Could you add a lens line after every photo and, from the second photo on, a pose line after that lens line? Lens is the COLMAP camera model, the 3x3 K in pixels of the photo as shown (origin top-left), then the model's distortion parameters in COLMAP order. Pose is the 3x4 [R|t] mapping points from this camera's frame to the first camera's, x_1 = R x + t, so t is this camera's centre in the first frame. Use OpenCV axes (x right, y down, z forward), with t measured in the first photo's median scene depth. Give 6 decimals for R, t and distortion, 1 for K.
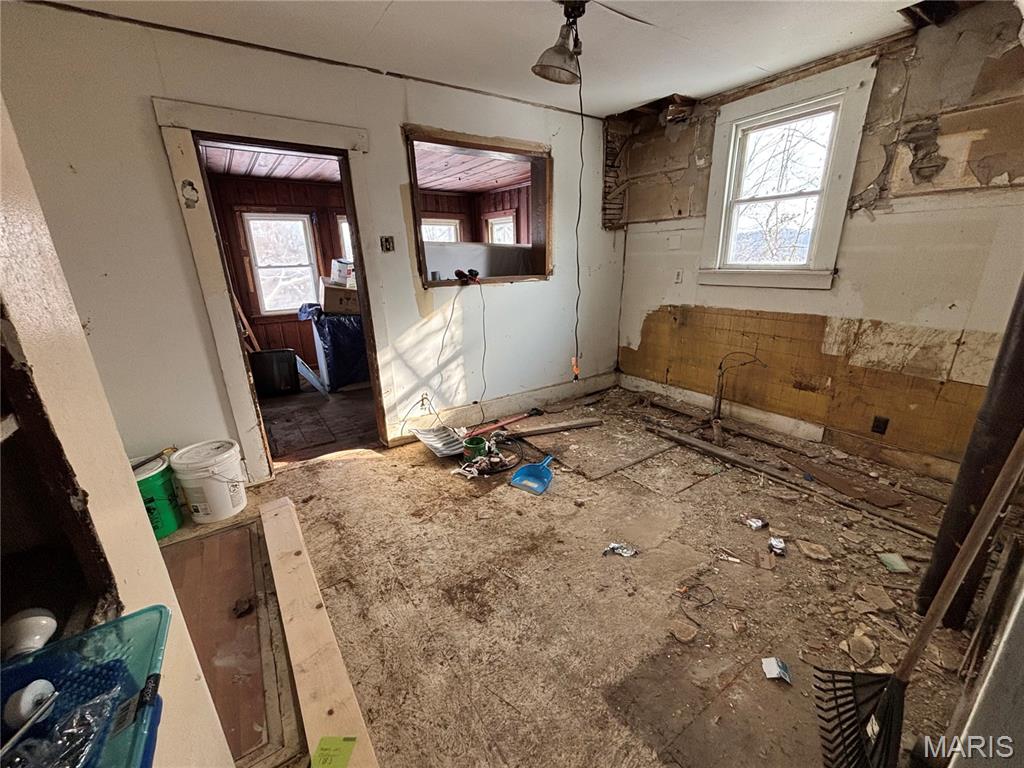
lens RADIAL K [[412.9, 0, 513.2], [0, 412.9, 382.4], [0, 0, 1]] dist [0.001786, -0.000060]
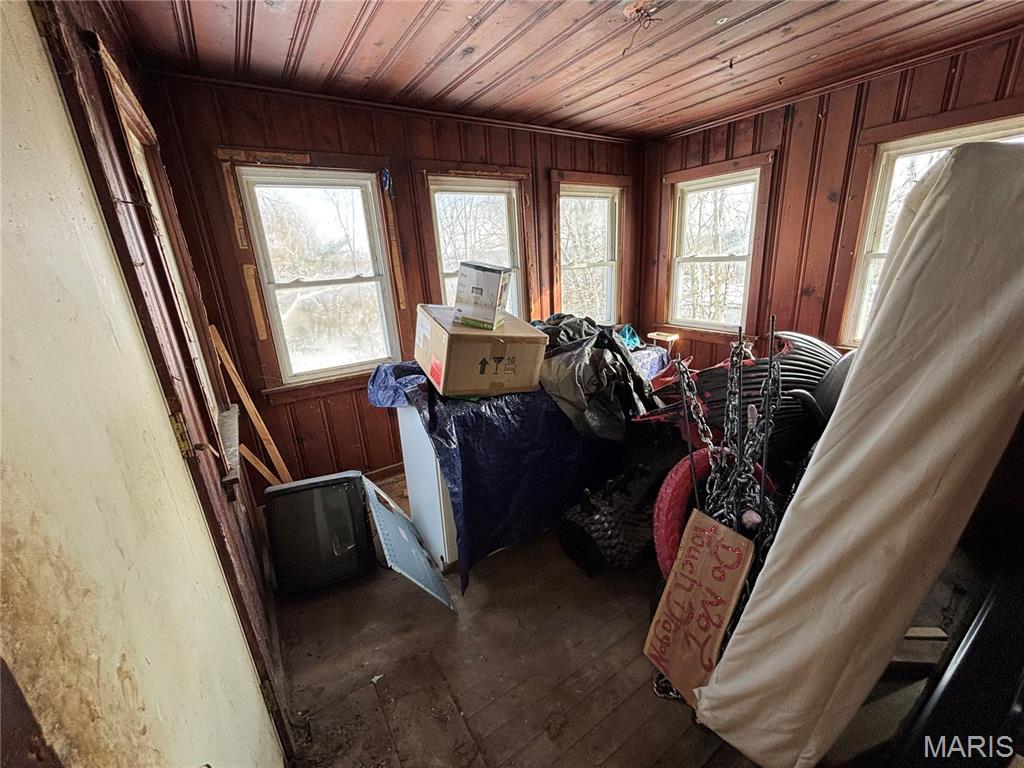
lens RADIAL K [[412.9, 0, 513.5], [0, 412.9, 385.5], [0, 0, 1]] dist [0.001786, -0.000060]
pose [[0.999033, -0.028305, -0.033654, -0.334931], [0.028261, 0.999599, -0.001782, -0.157997], [0.033691, 0.000829, 0.999432, 0.541596]]
